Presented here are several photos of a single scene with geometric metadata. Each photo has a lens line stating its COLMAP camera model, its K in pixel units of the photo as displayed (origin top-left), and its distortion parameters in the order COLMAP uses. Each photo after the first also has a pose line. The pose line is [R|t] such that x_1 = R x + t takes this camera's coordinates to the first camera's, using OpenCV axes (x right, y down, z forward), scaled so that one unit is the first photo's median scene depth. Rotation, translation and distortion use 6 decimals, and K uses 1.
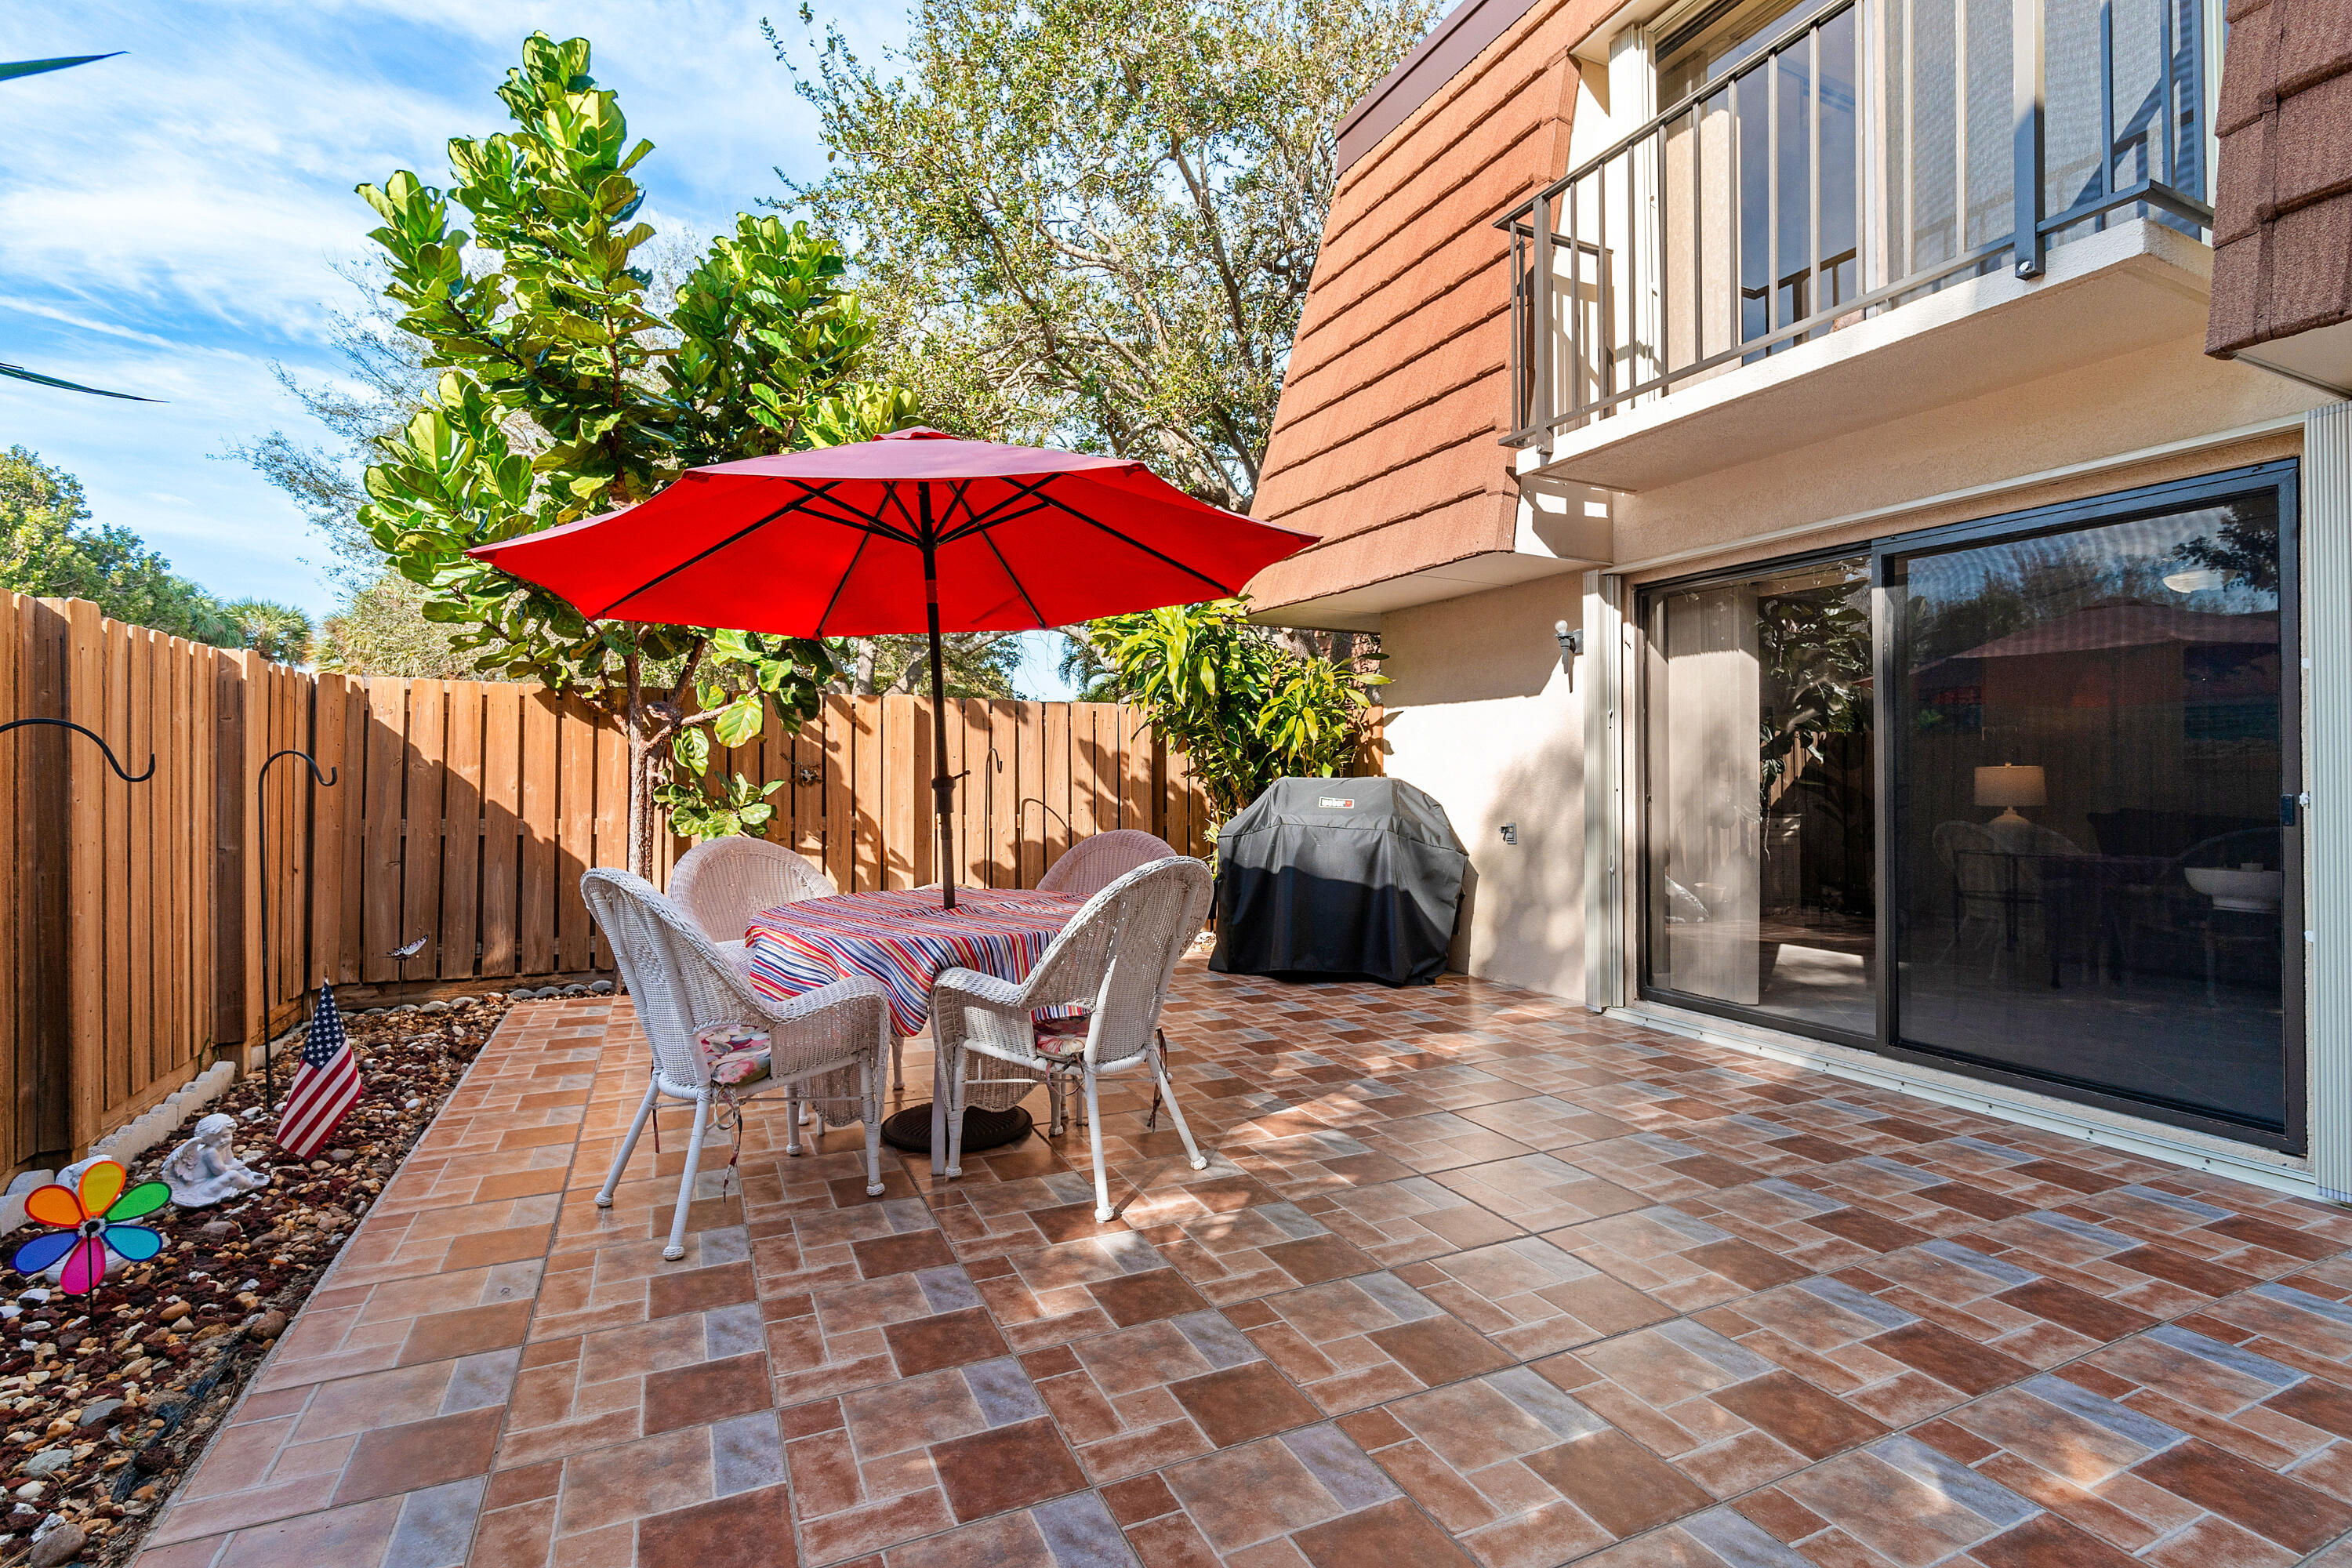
lens RADIAL K [[1085.9, 0, 1174.9], [0, 1085.9, 747.3], [0, 0, 1]] dist [-0.004196, -0.000535]
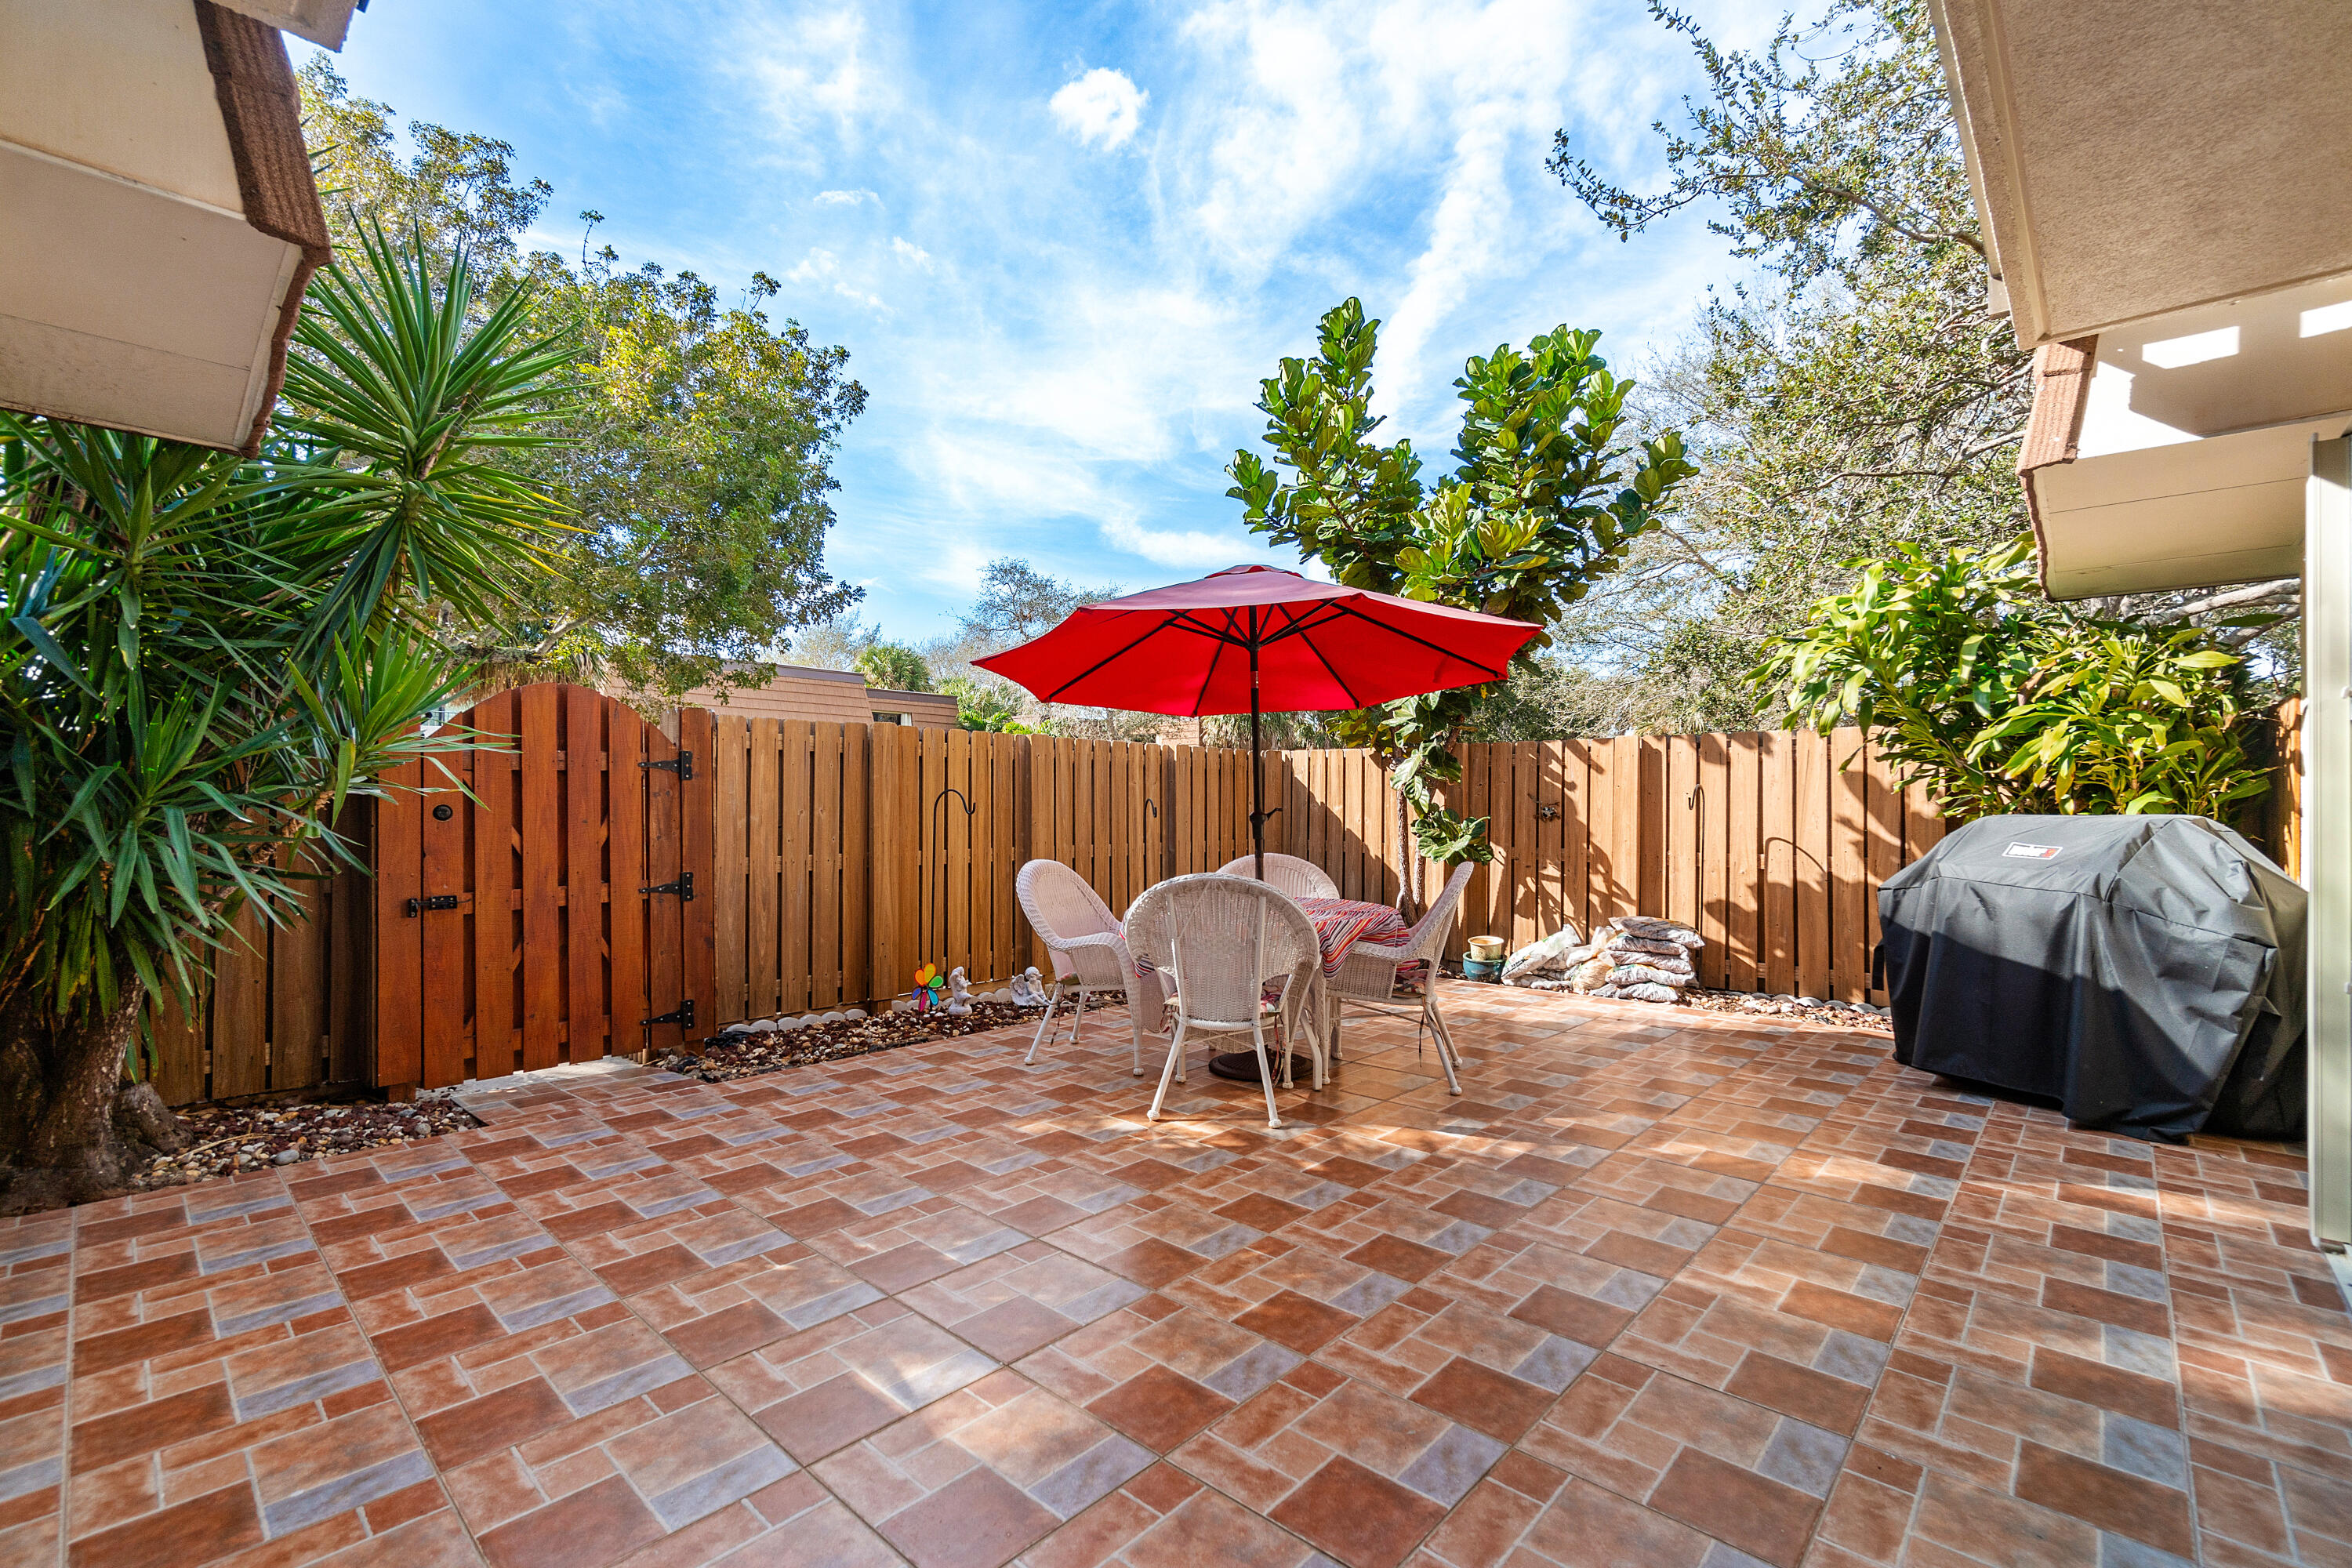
lens RADIAL K [[1029.3, 0, 1175.0], [0, 1029.3, 792.8], [0, 0, 1]] dist [-0.001965, -0.000770]
pose [[0.376097, -0.017424, -0.926417, 0.605999], [0.024429, 0.999662, -0.008884, 0.006403], [0.926258, -0.019290, 0.376395, 0.256074]]
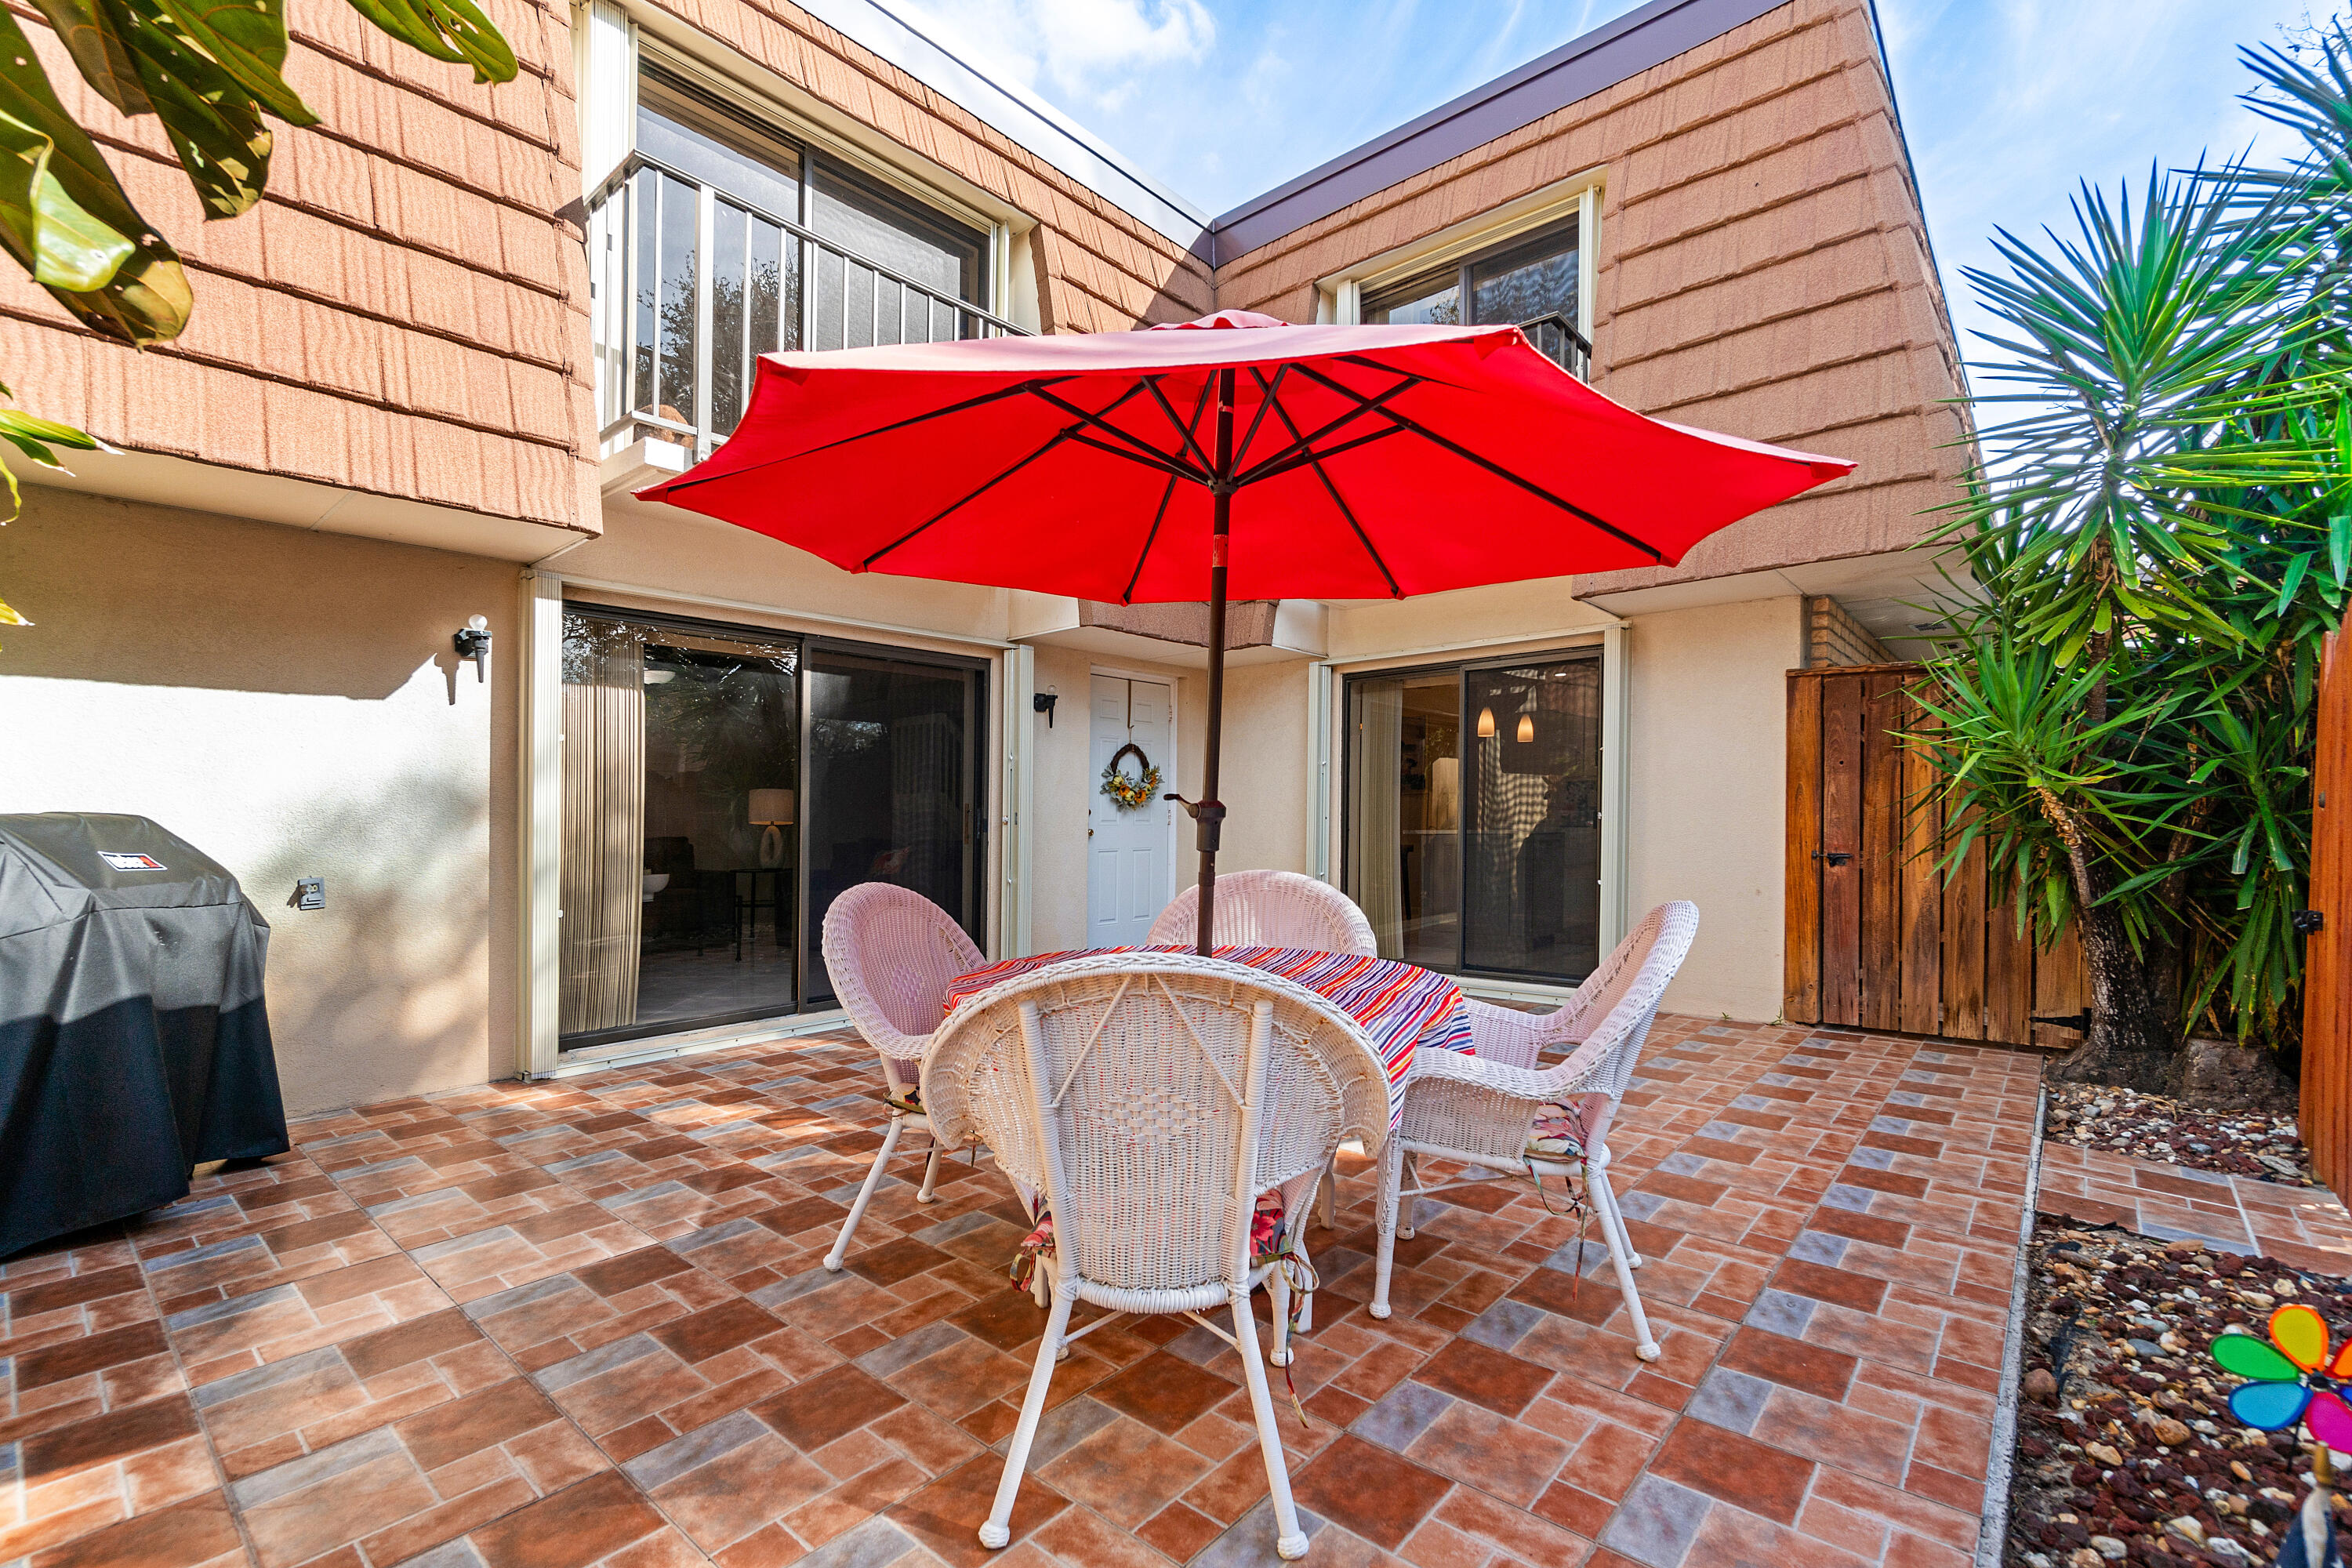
lens RADIAL K [[1048.4, 0, 1185.8], [0, 1048.4, 799.1], [0, 0, 1]] dist [-0.001948, -0.000290]
pose [[-0.416078, 0.007898, 0.909294, -0.550190], [-0.015156, 0.999763, -0.015620, 0.022529], [-0.909202, -0.020281, -0.415860, 0.823286]]
